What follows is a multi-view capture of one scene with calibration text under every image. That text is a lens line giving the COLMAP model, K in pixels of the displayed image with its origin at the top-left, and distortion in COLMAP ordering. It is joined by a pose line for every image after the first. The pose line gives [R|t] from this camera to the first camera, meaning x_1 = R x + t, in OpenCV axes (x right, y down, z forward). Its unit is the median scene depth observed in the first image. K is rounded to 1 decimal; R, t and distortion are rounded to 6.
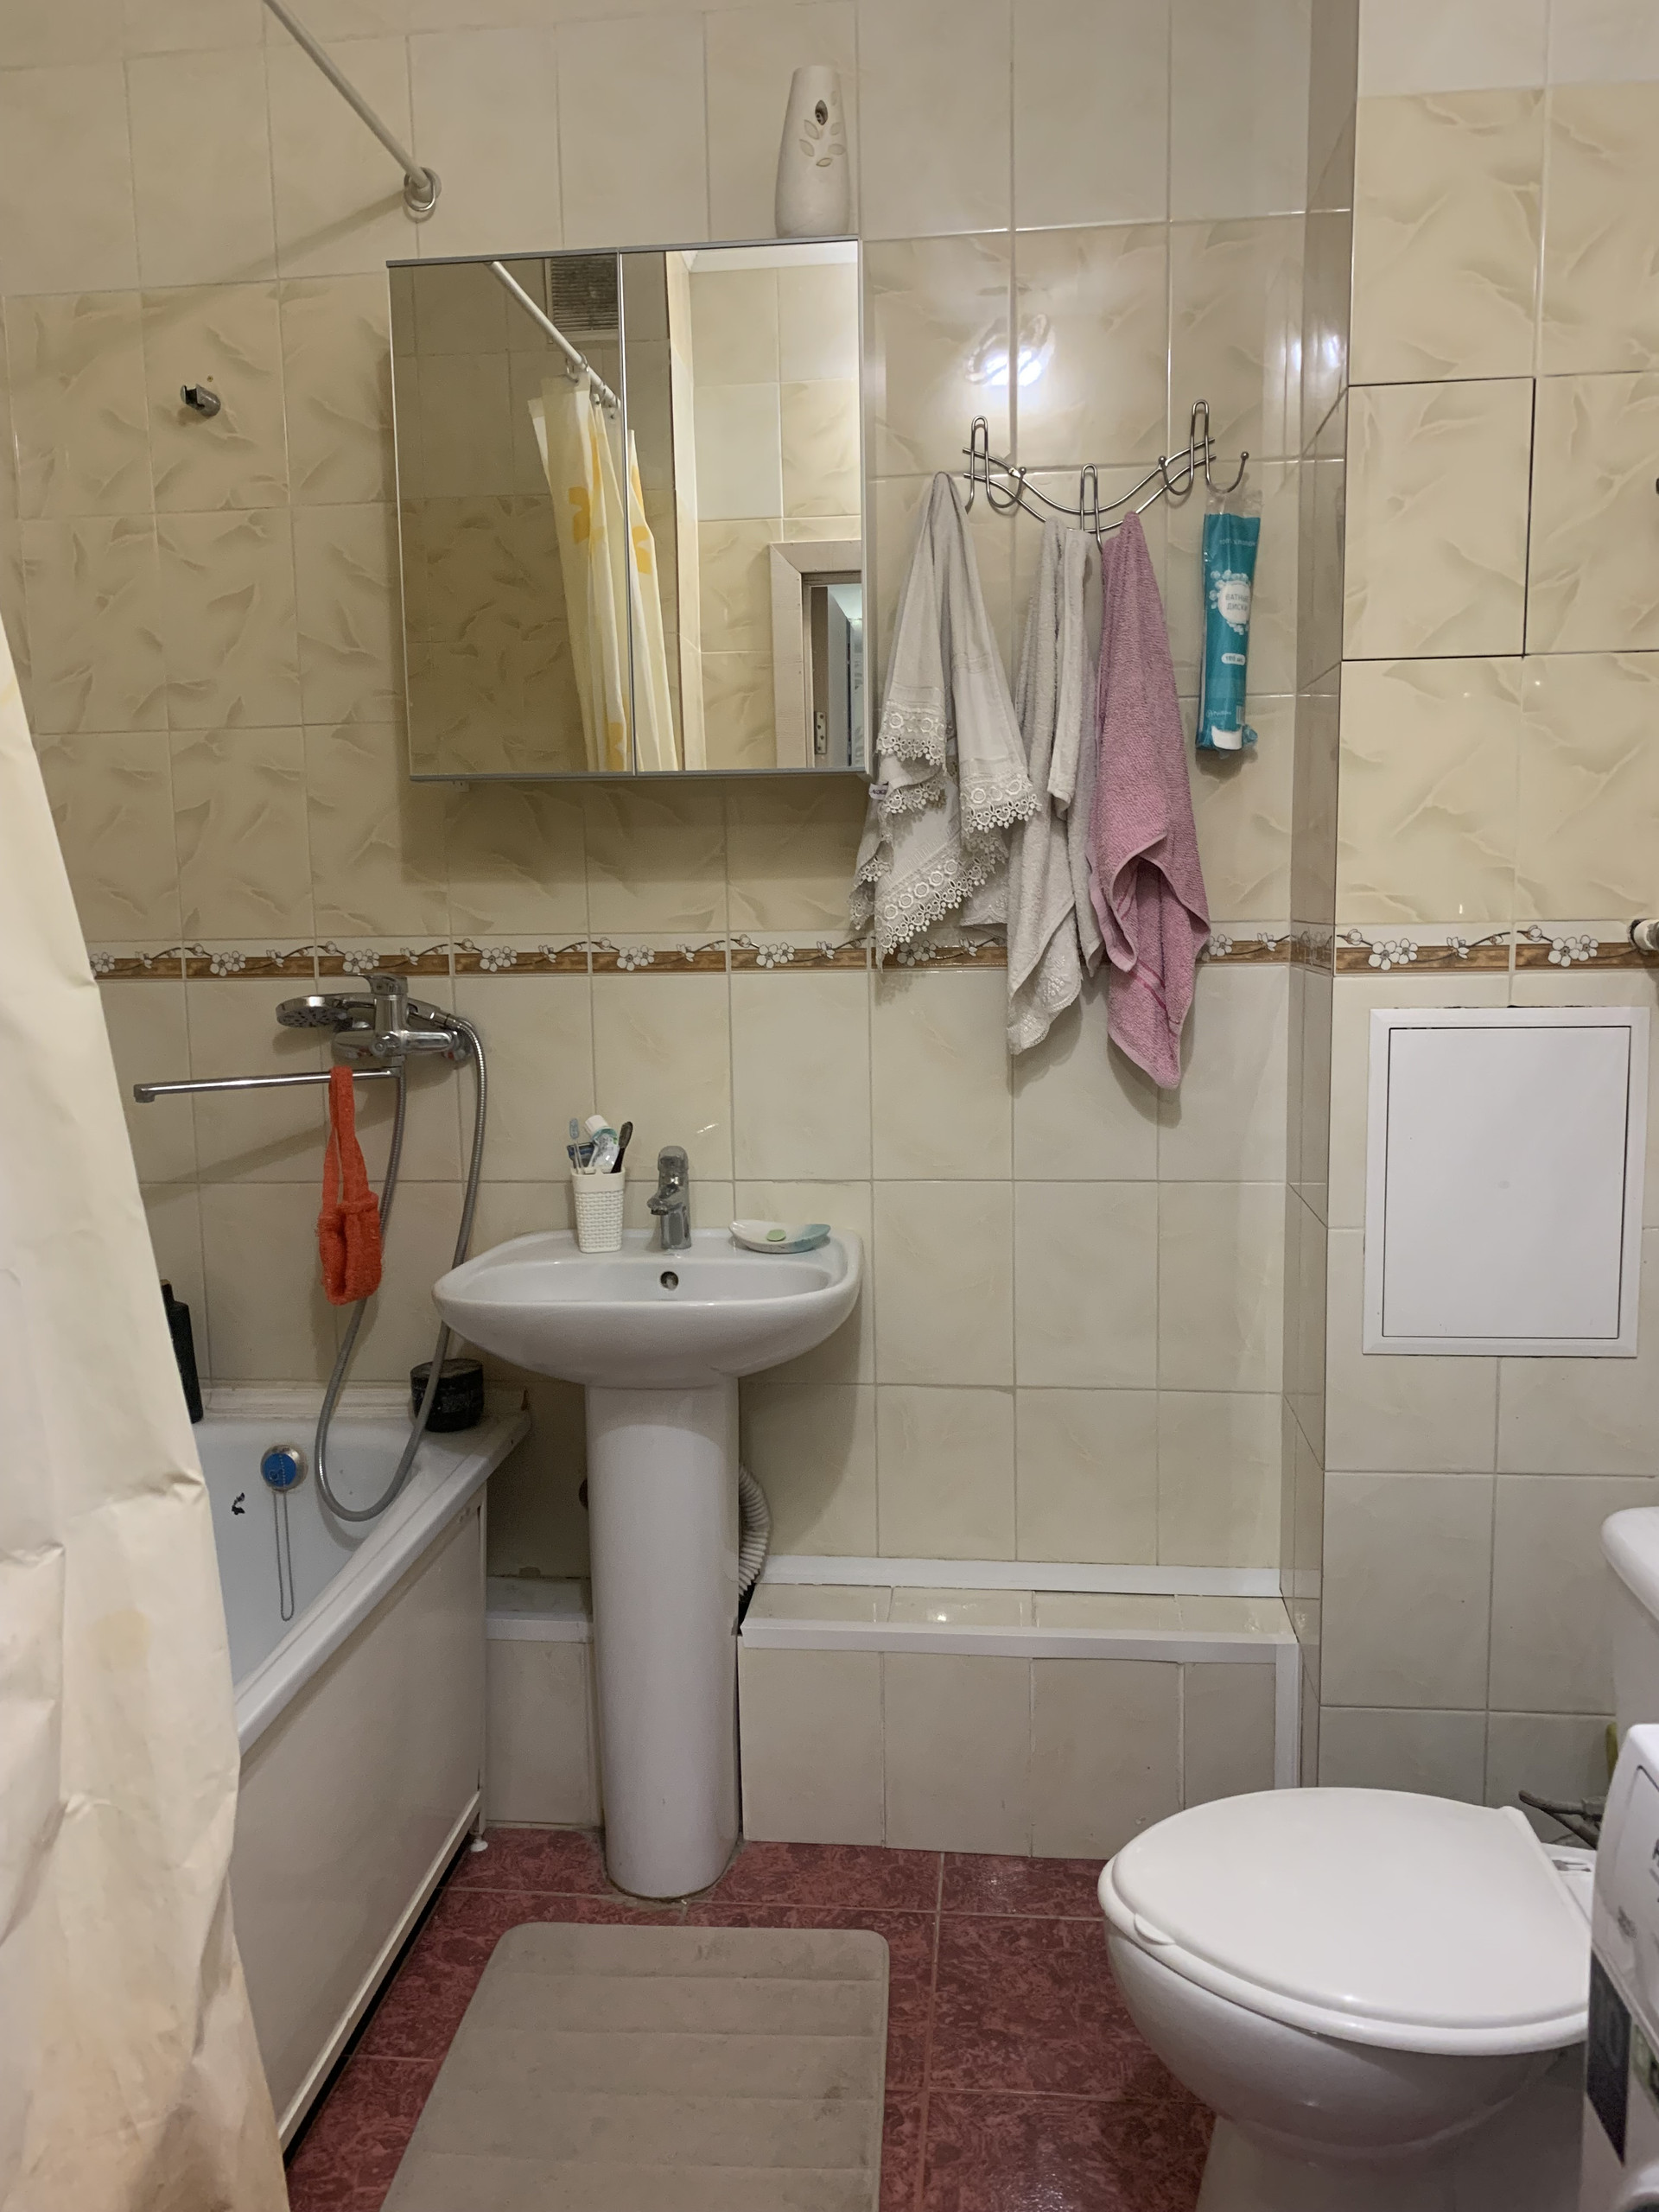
lens RADIAL K [[1701.9, 0, 807.6], [0, 1701.9, 1099.6], [0, 0, 1]] dist [0.023905, -0.029744]
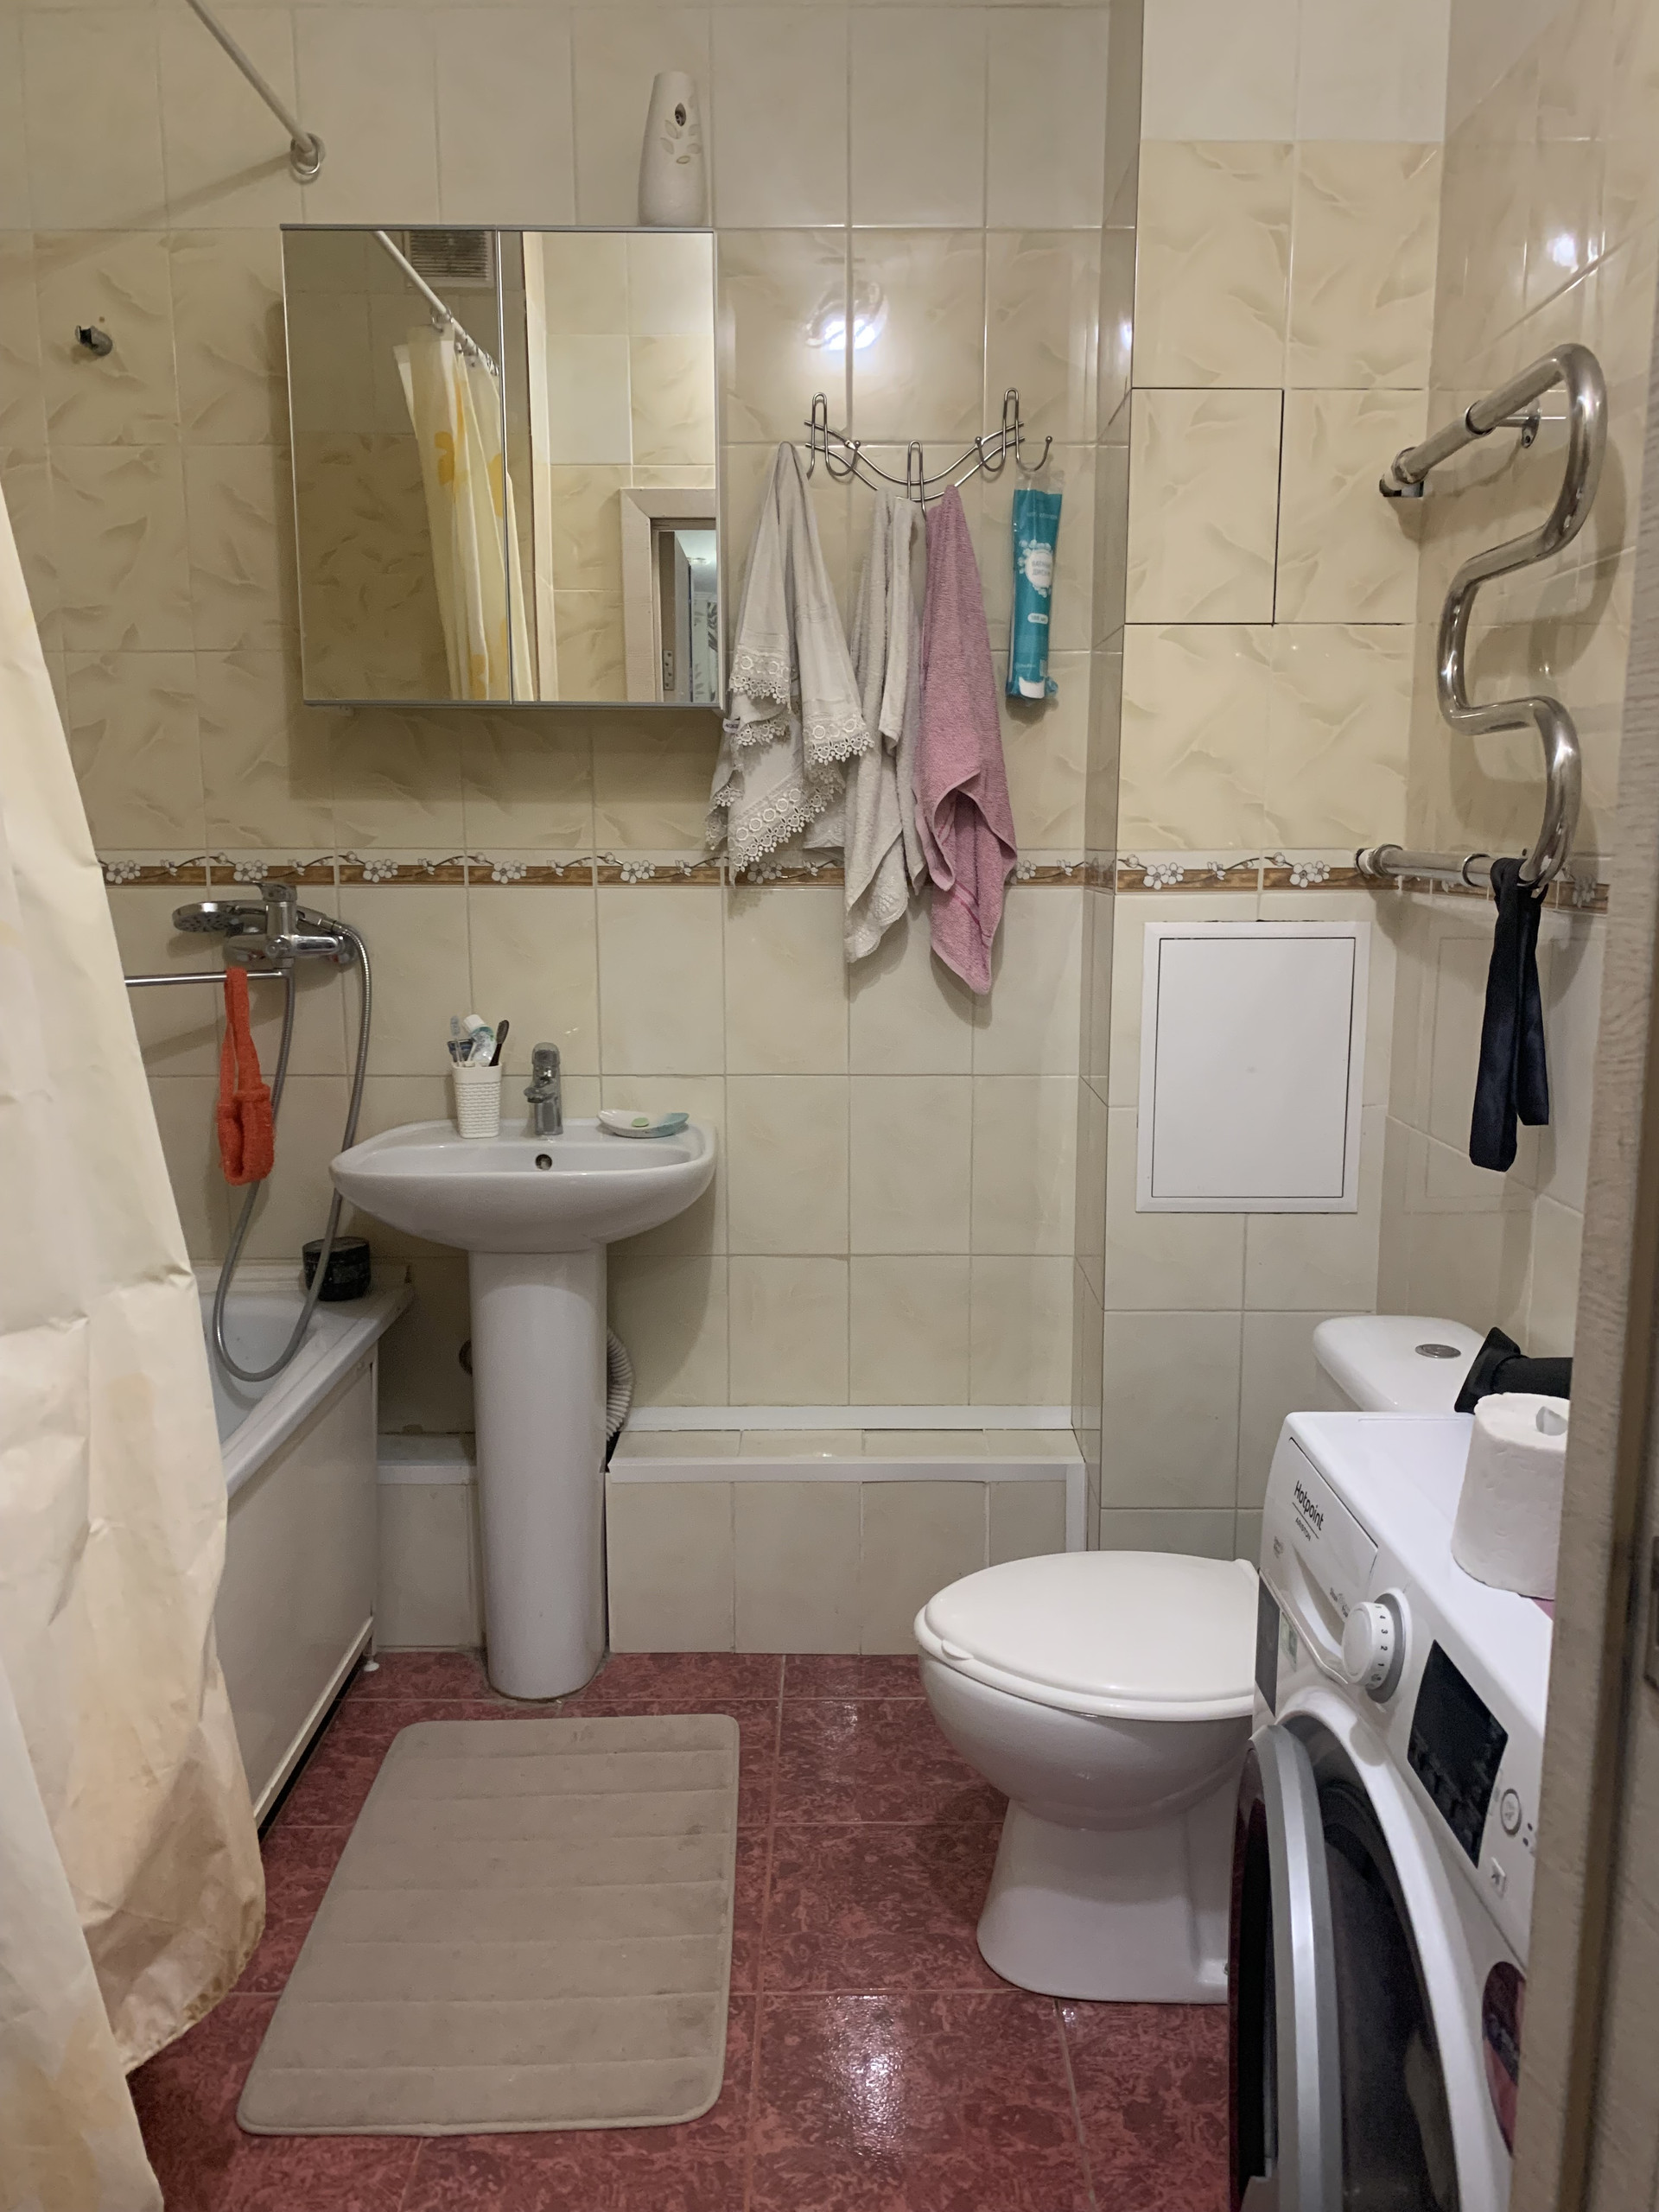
lens RADIAL K [[1701.9, 0, 849.9], [0, 1701.9, 1115.9], [0, 0, 1]] dist [0.023905, -0.029744]
pose [[0.992604, -0.001761, 0.121383, -0.016892], [-0.003372, 0.999109, 0.042075, 0.028808], [-0.121349, -0.042174, 0.991714, -0.138045]]
